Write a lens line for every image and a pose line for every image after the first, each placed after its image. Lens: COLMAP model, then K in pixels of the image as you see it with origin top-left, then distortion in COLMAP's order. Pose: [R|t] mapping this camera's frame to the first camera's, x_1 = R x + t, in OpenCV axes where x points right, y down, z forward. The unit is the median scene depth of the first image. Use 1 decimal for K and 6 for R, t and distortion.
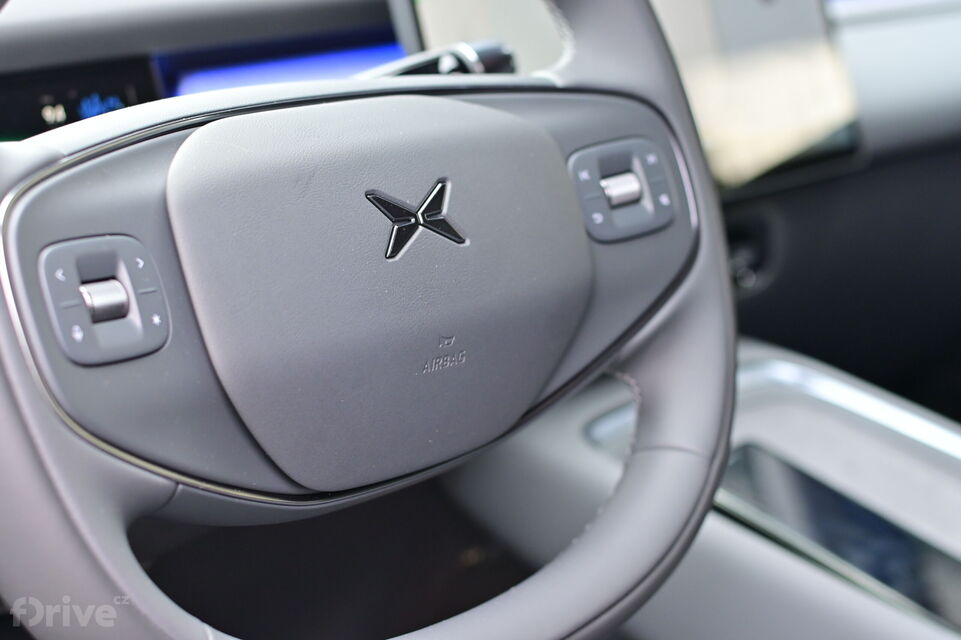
lens RADIAL K [[2088.0, 0, 480.6], [0, 2088.0, 319.7], [0, 0, 1]] dist [0.051676, 0.000000]
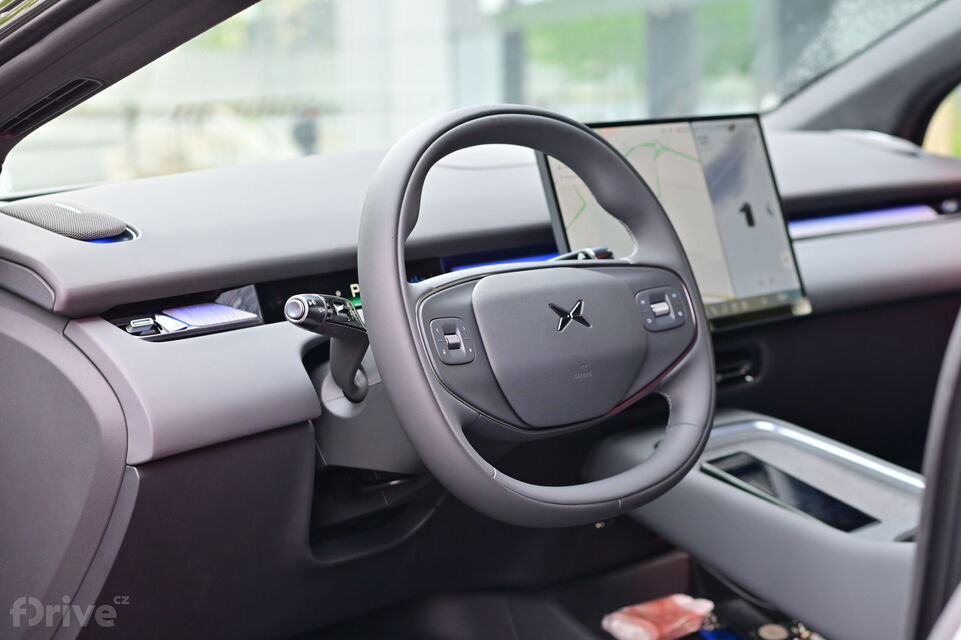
lens RADIAL K [[2088.0, 0, 480.6], [0, 2088.0, 319.9], [0, 0, 1]] dist [0.051676, 0.000000]
pose [[0.997805, -0.021097, -0.062769, 0.015919], [0.013618, 0.993006, -0.117275, 0.212758], [0.064804, 0.116163, 0.991114, -1.249402]]
